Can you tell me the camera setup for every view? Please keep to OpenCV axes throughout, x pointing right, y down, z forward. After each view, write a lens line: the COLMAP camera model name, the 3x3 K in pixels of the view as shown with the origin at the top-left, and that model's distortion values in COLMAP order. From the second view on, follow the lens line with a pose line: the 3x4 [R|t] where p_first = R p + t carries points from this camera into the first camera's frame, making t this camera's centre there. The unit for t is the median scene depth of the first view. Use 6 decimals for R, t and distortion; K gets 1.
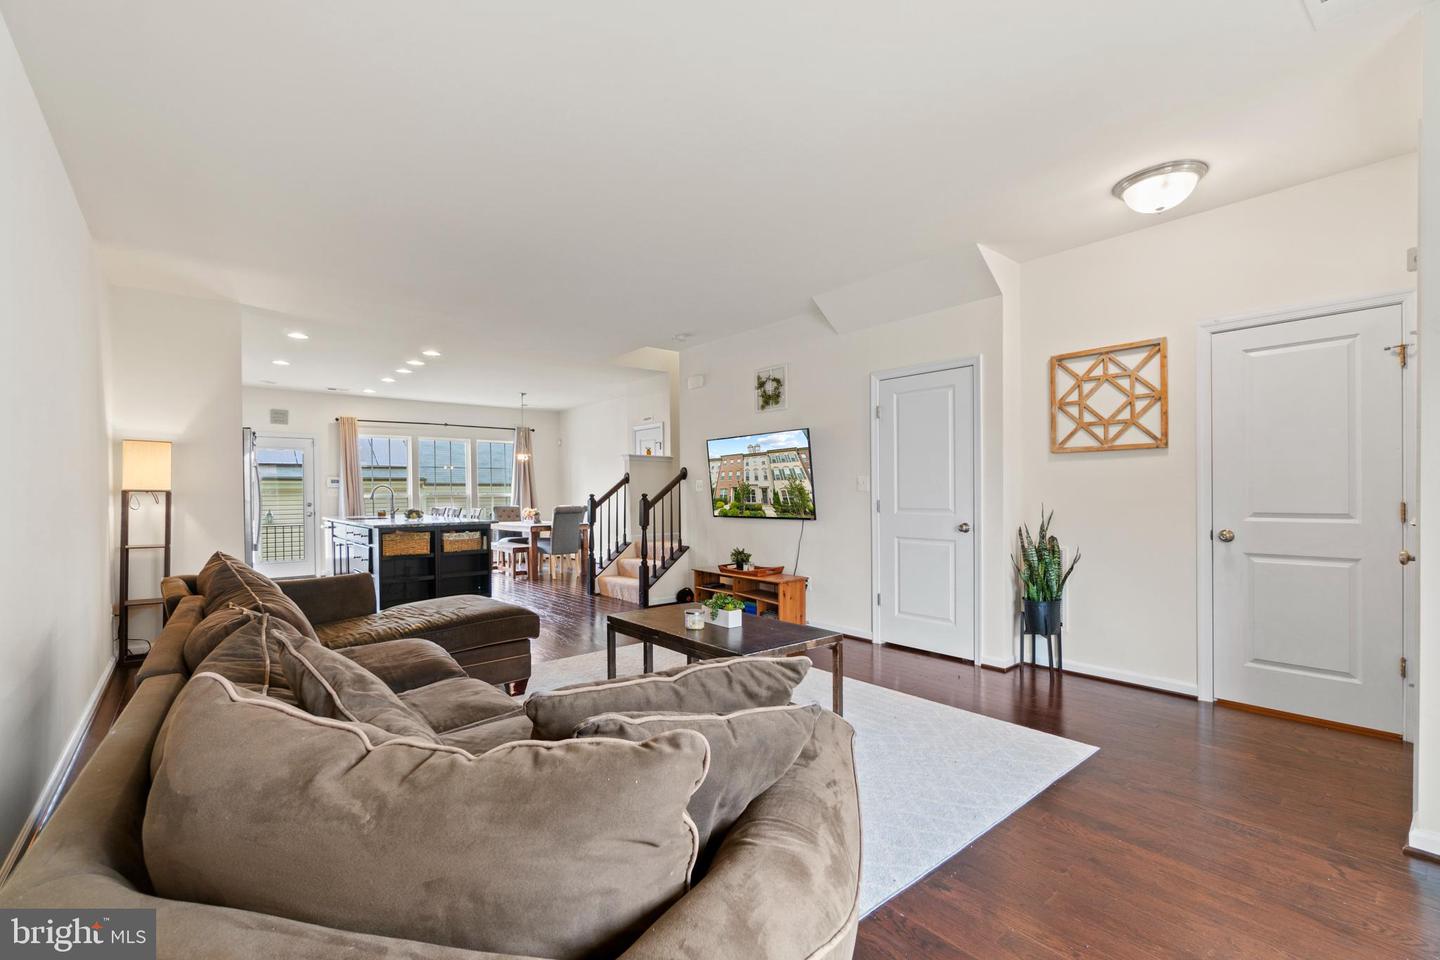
lens RADIAL K [[616.9, 0, 714.9], [0, 616.9, 494.5], [0, 0, 1]] dist [-0.000991, 0.000509]
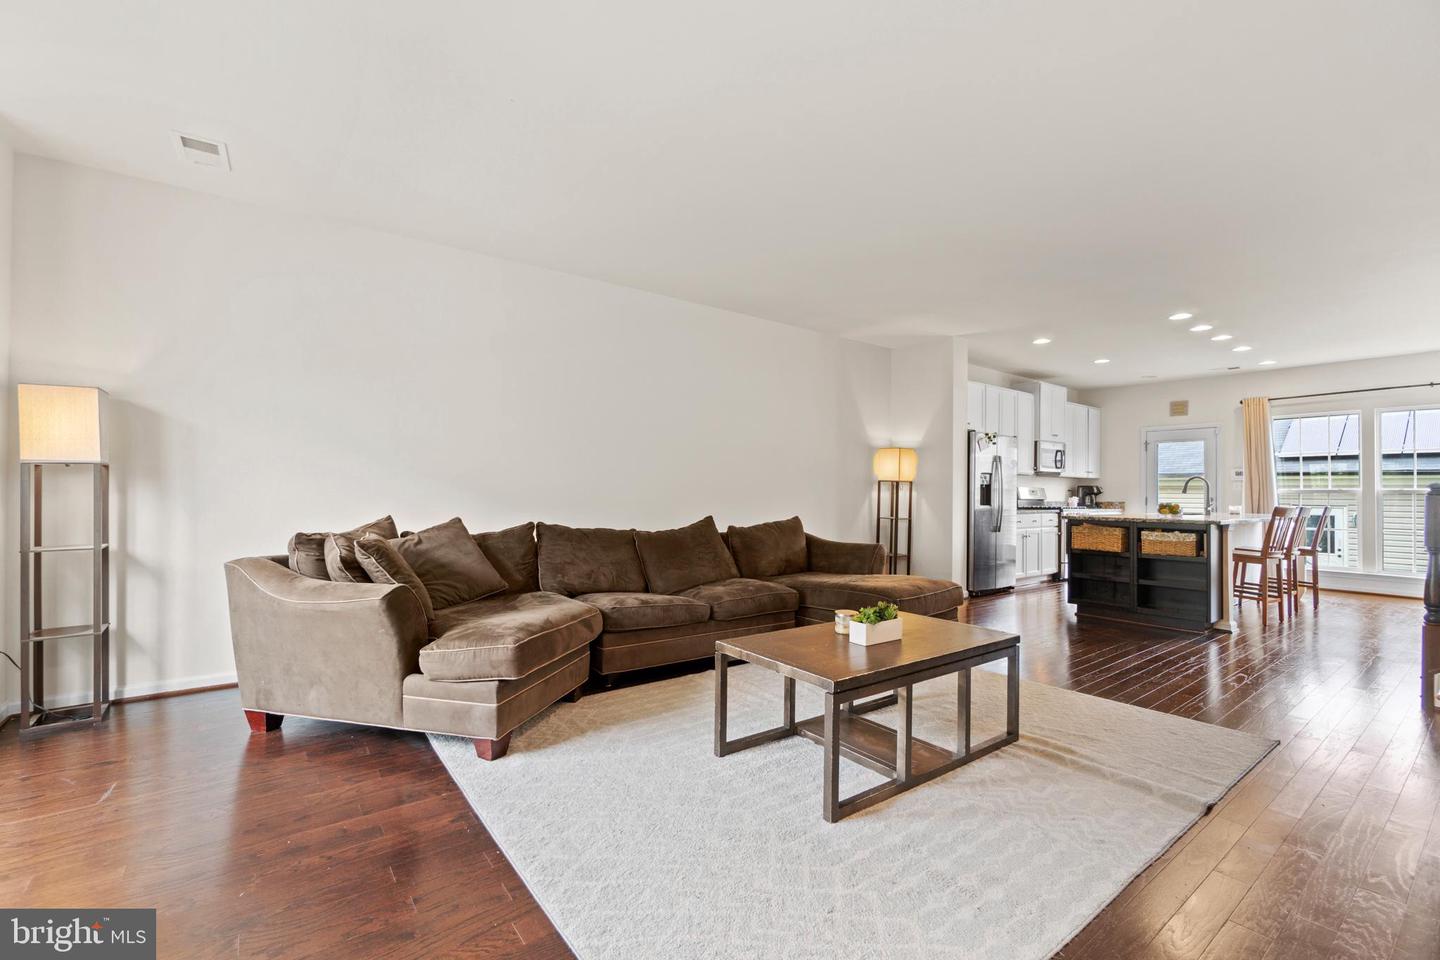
lens RADIAL K [[616.9, 0, 714.9], [0, 616.9, 494.5], [0, 0, 1]] dist [-0.000991, 0.000509]
pose [[-0.049312, 0.012337, -0.998707, 0.487181], [-0.013084, 0.999830, 0.012997, 0.010571], [0.998698, 0.013708, -0.049142, 0.508086]]
